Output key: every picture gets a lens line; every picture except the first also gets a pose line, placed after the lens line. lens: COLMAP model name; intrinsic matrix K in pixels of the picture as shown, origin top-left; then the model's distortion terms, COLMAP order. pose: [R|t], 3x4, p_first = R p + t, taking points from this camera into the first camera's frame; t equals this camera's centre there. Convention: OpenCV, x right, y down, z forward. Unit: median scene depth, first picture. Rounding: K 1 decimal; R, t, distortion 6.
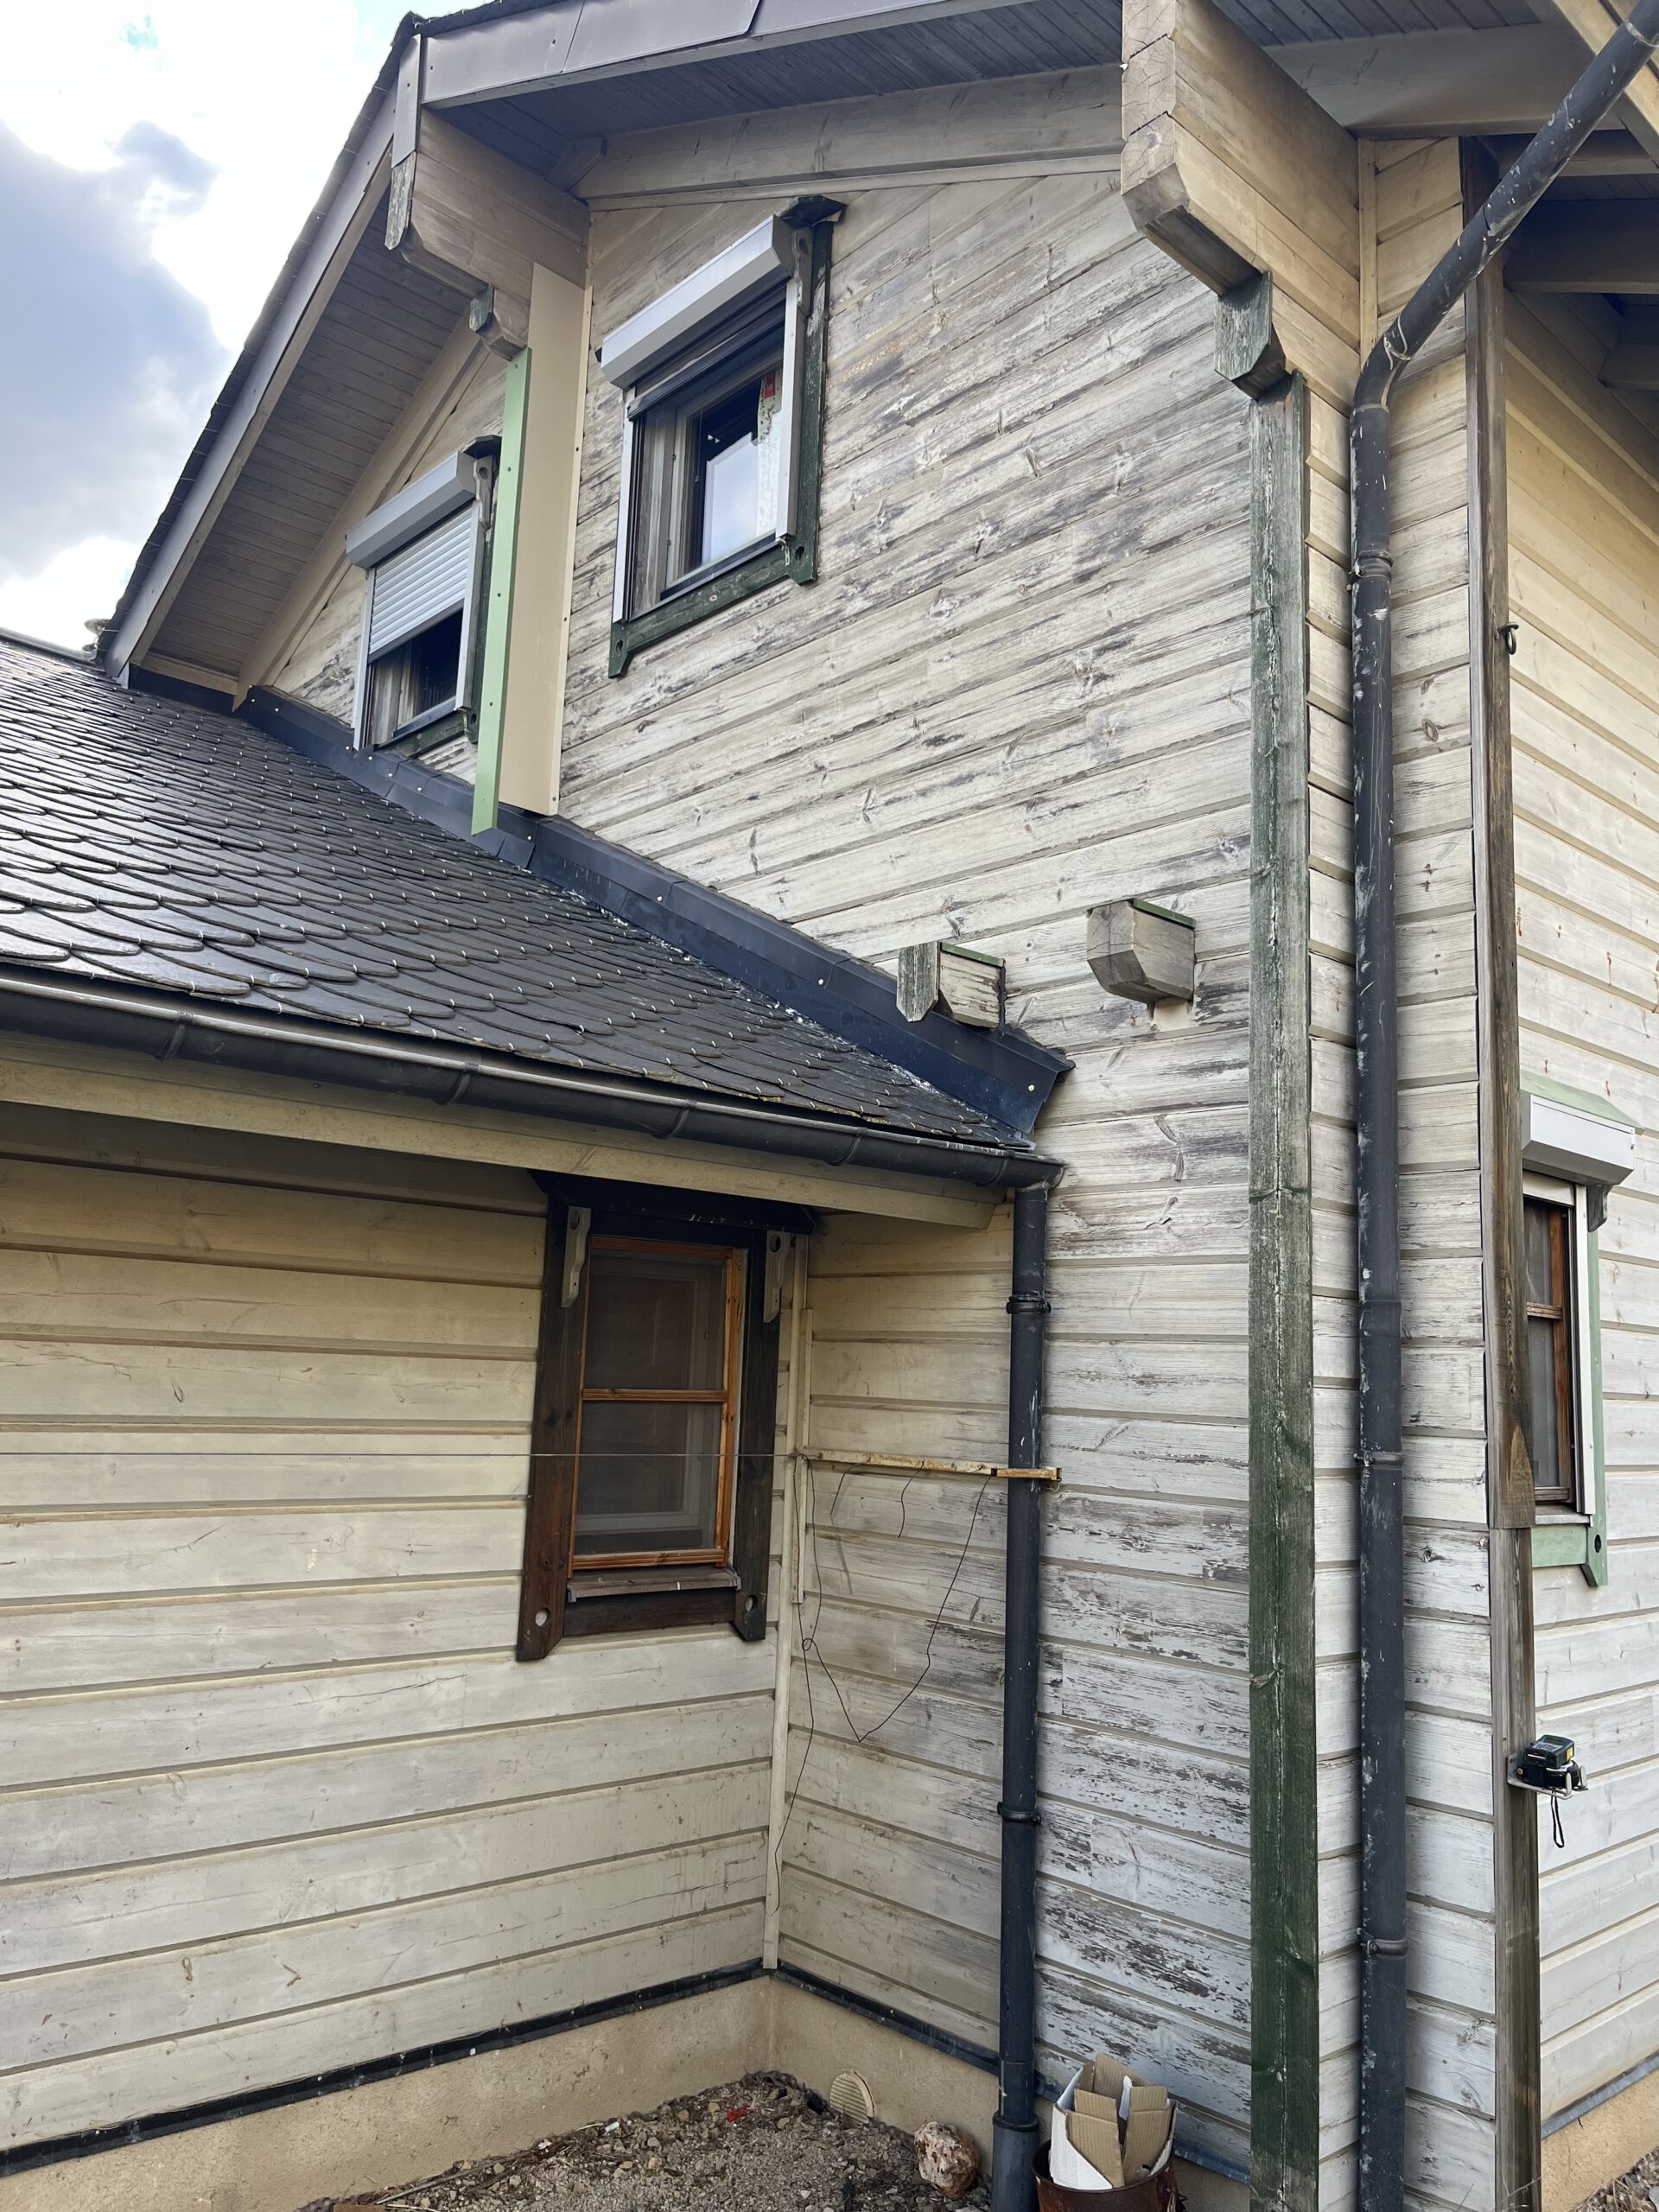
lens RADIAL K [[1685.7, 0, 829.5], [0, 1685.7, 1106.0], [0, 0, 1]] dist [0.009192, 0.004915]
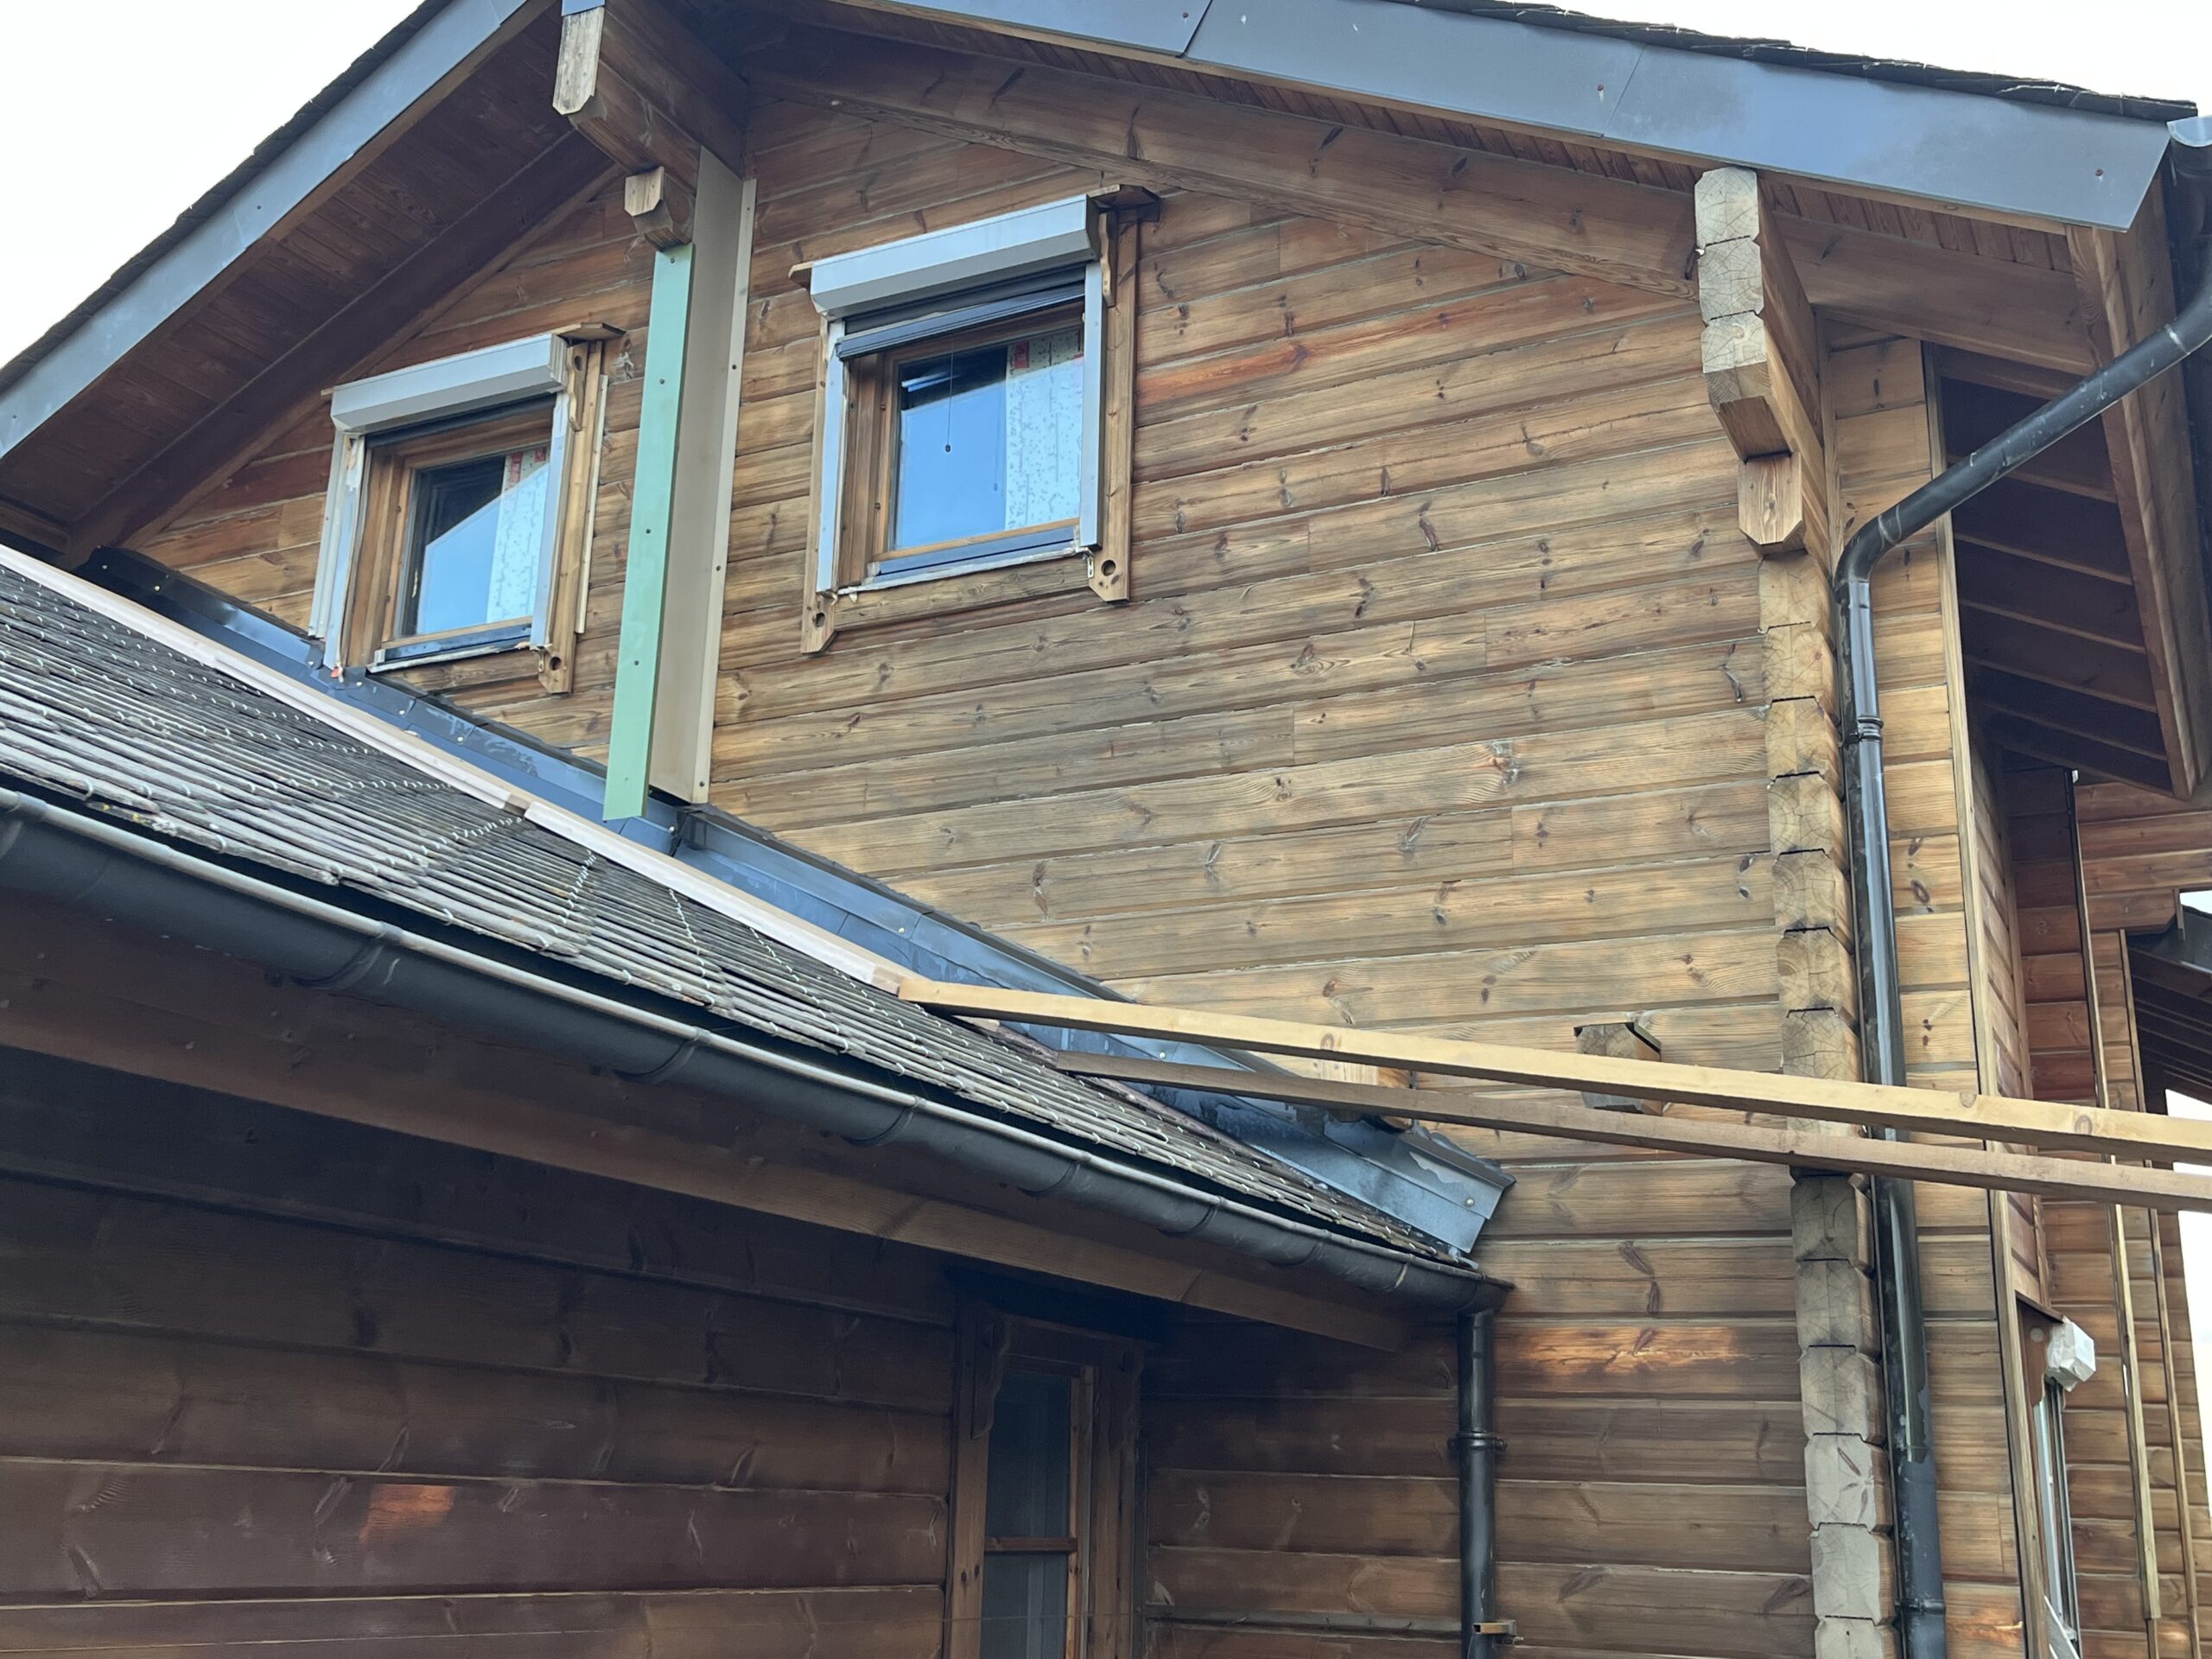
lens RADIAL K [[2326.7, 0, 1106.0], [0, 2326.7, 829.5], [0, 0, 1]] dist [0.024828, -0.017913]
pose [[0.941110, 0.083667, 0.327585, -0.466451], [-0.046416, 0.991696, -0.119937, -0.047751], [-0.334900, 0.097669, 0.937178, -0.156921]]
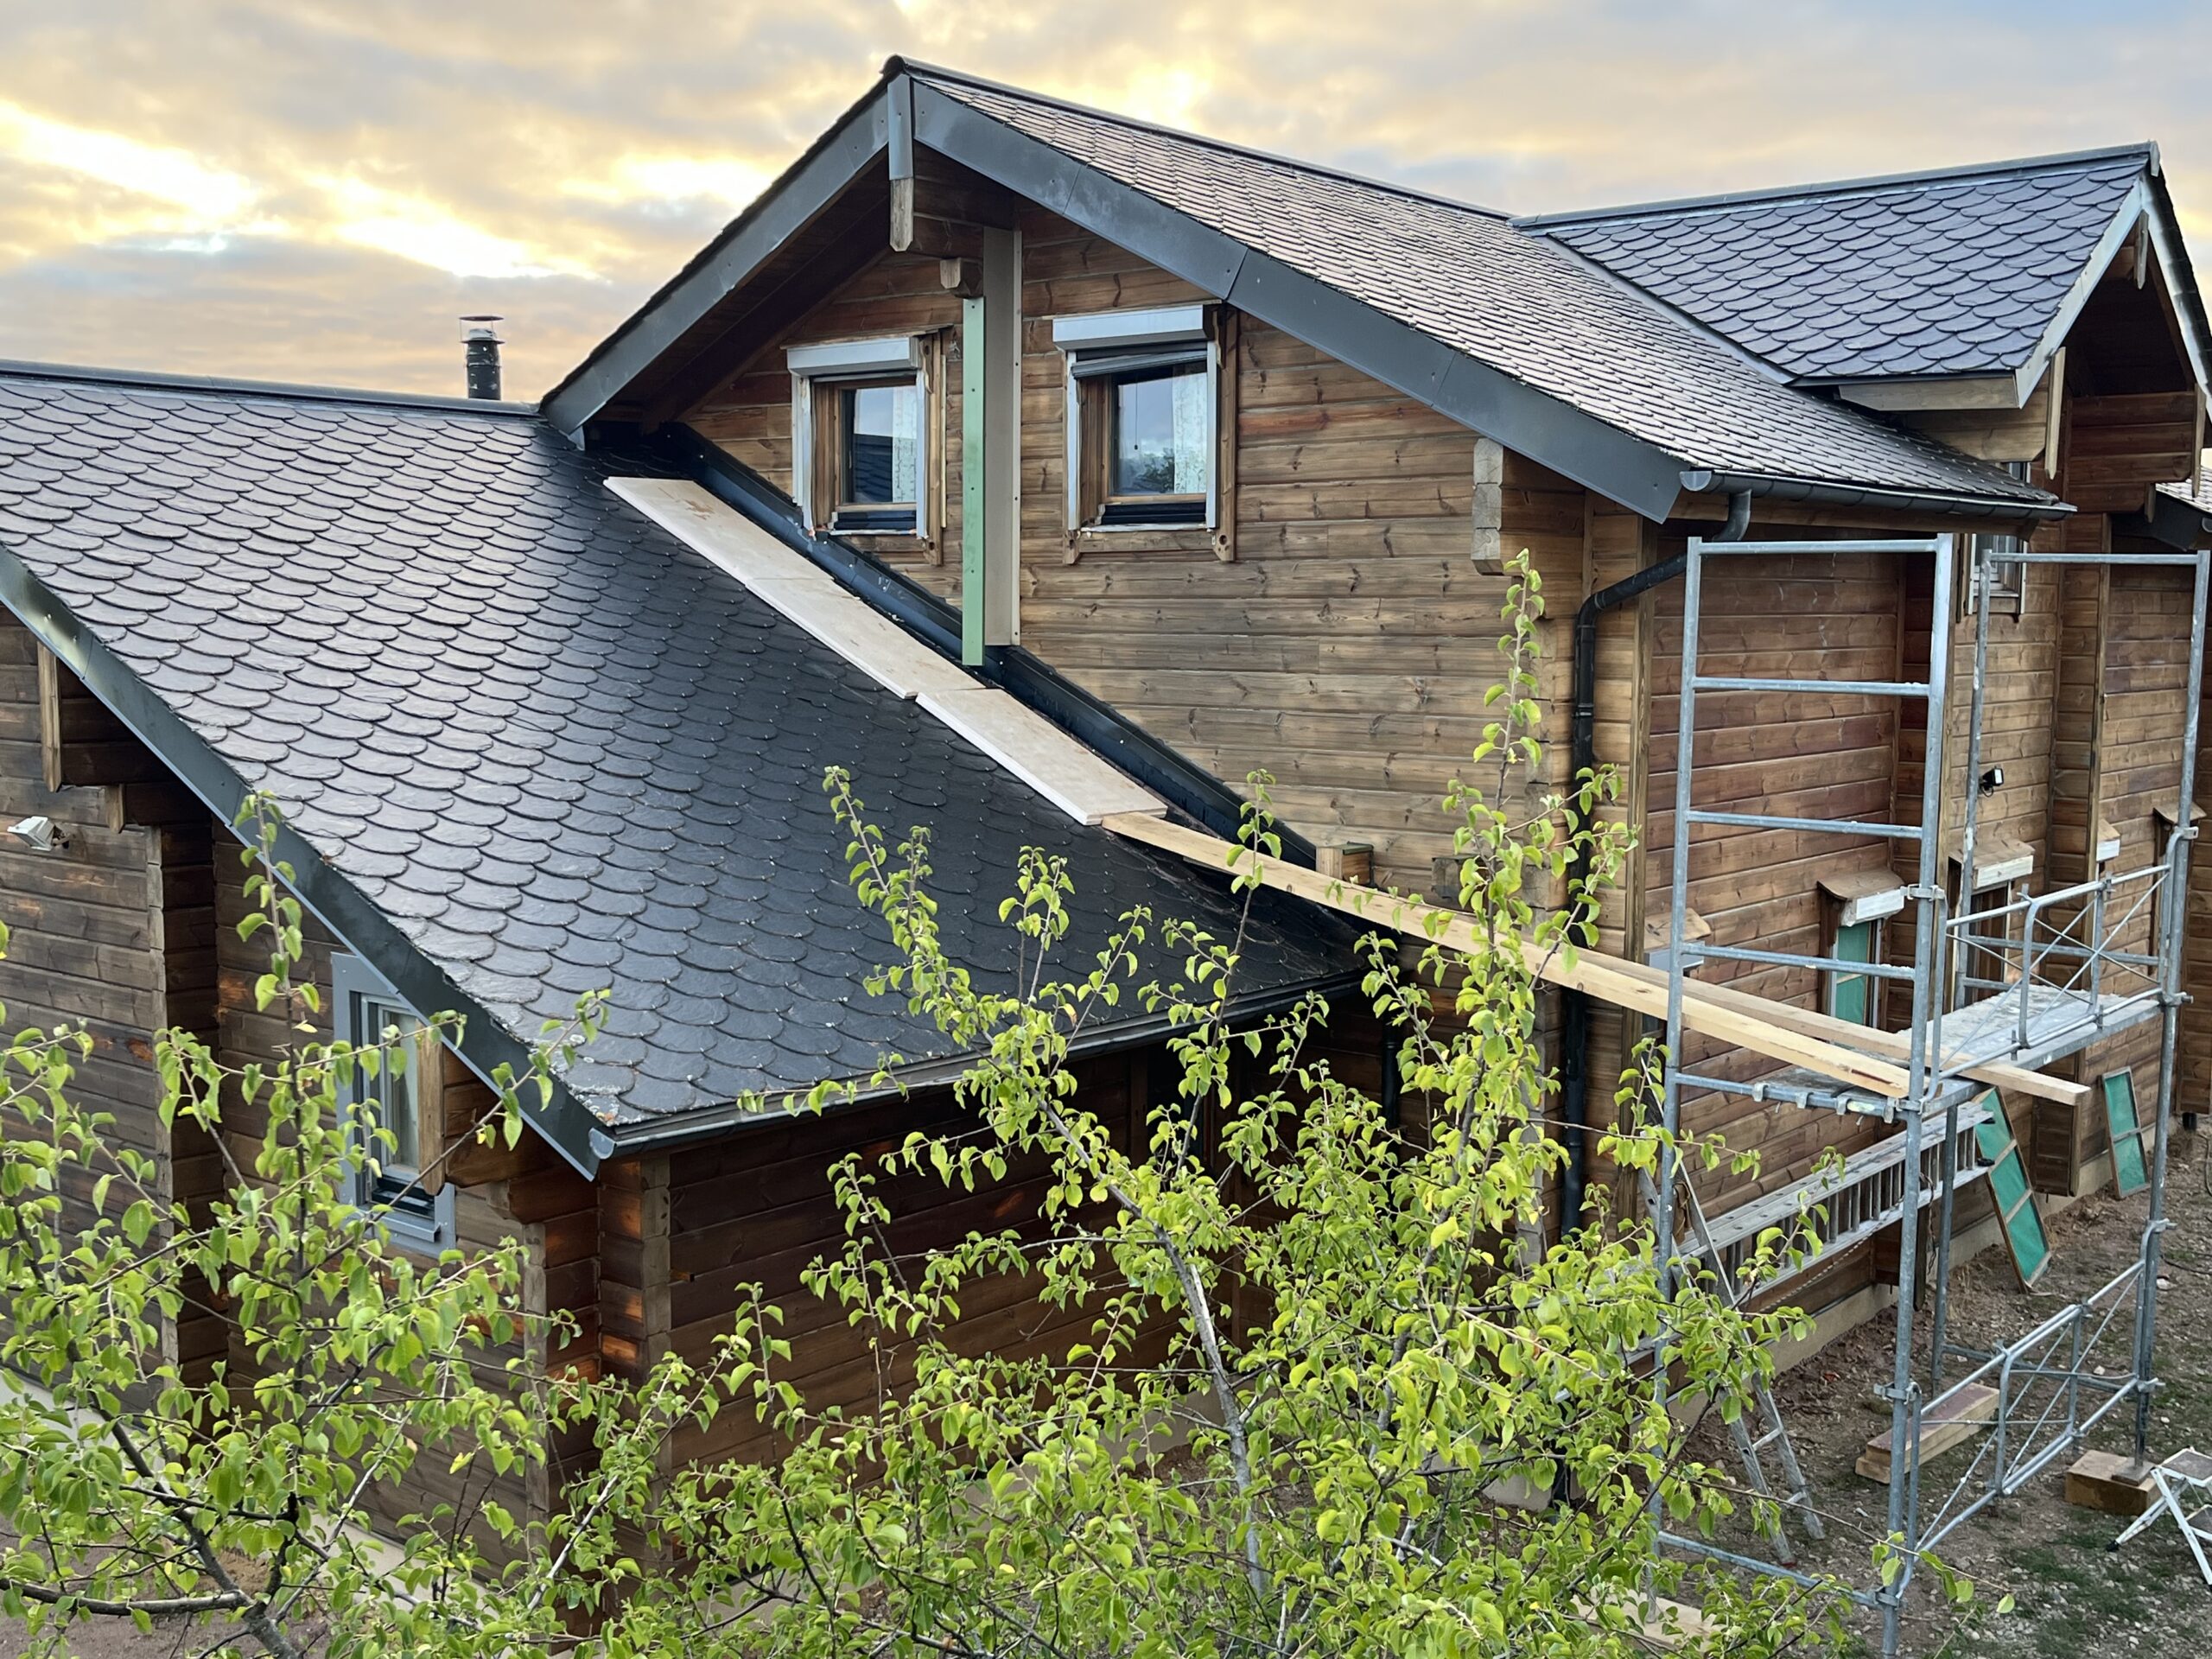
lens RADIAL K [[2326.7, 0, 1106.0], [0, 2326.7, 829.5], [0, 0, 1]] dist [0.024828, -0.017913]
pose [[0.992229, -0.044545, 0.116179, -0.436755], [0.012388, 0.964448, 0.263982, -0.733518], [-0.123808, -0.260491, 0.957505, -1.269752]]
